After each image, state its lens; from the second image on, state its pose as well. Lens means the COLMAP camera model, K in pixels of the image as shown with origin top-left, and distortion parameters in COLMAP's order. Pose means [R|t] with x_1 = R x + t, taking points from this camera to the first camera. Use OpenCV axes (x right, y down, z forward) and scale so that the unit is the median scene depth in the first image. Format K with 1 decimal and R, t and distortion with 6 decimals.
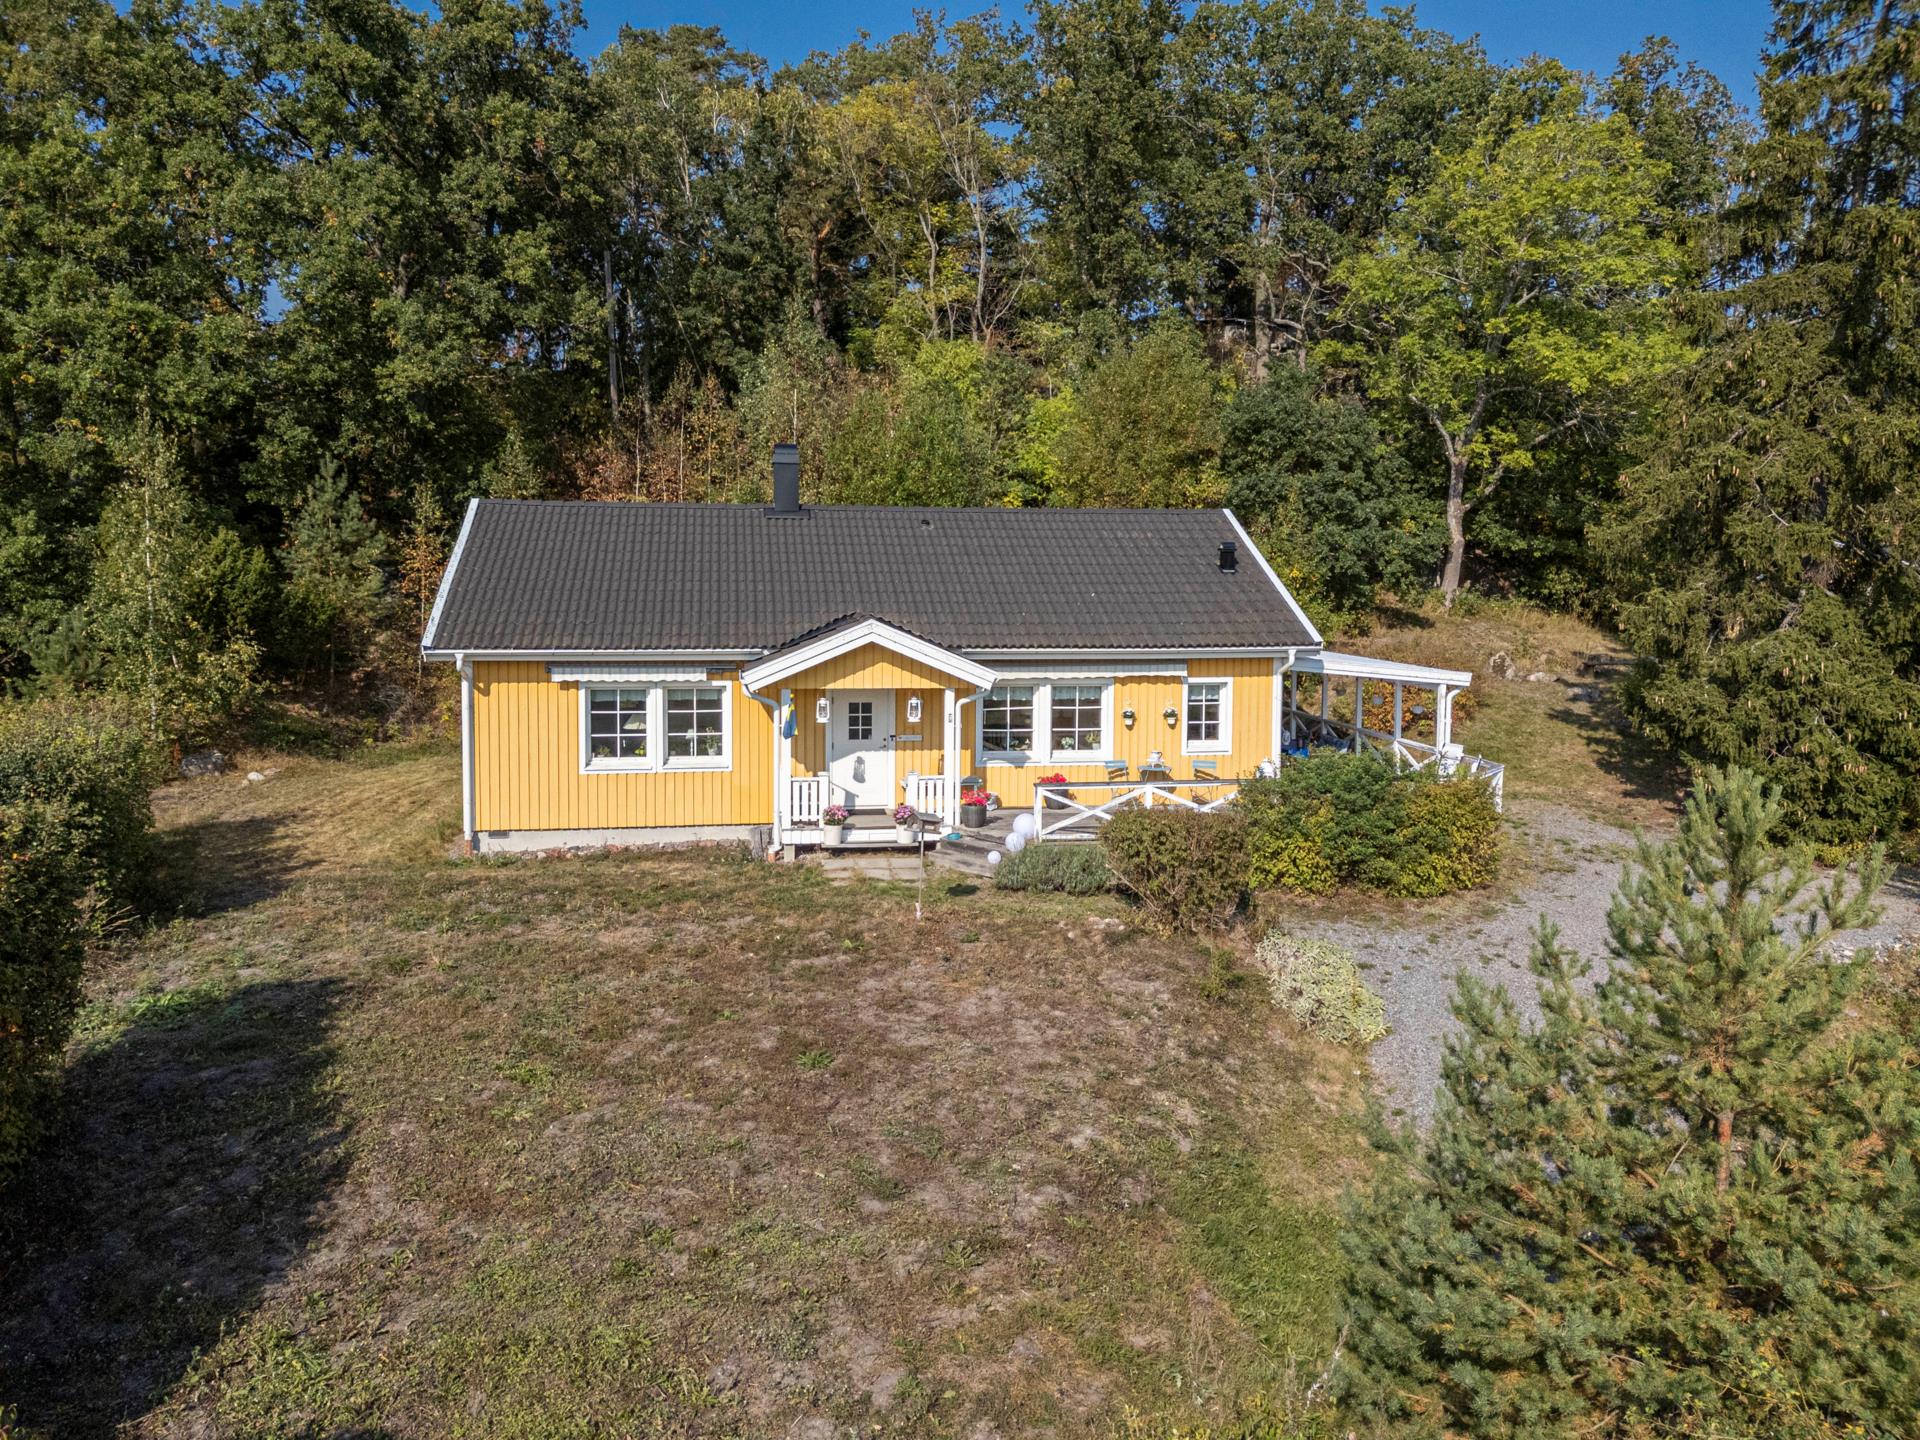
lens RADIAL K [[1664.6, 0, 960.0], [0, 1664.6, 720.0], [0, 0, 1]] dist [0.111204, -0.147630]
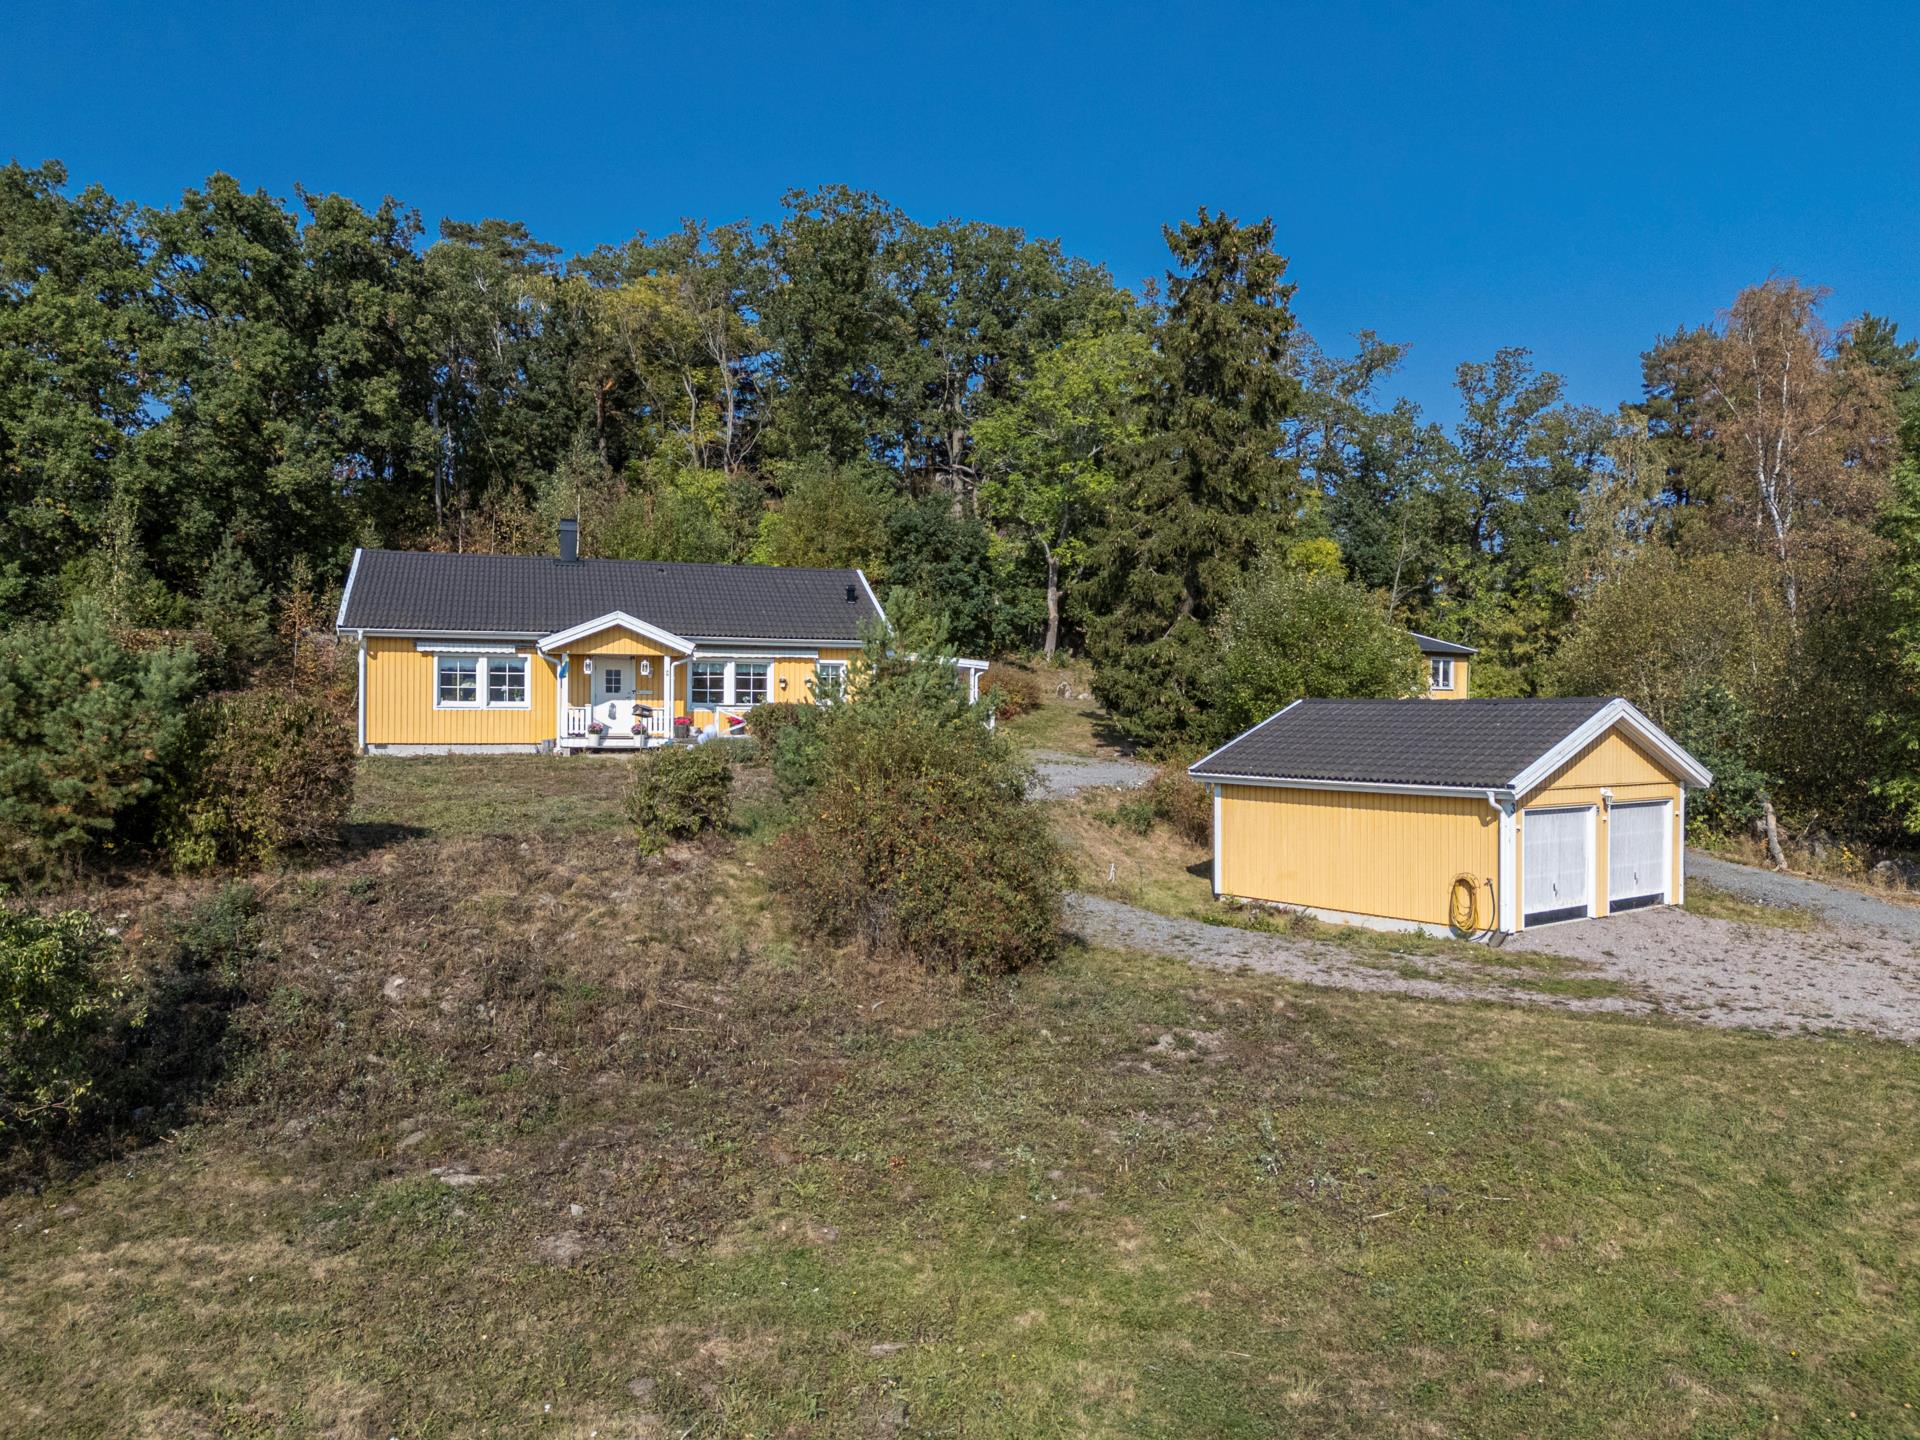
lens RADIAL K [[1356.0, 0, 960.0], [0, 1356.0, 720.0], [0, 0, 1]] dist [0.004432, -0.003135]
pose [[0.985162, -0.000205, 0.171624, 0.022863], [0.008452, 0.998844, -0.047323, 0.051370], [-0.171416, 0.048072, 0.984025, -0.176817]]
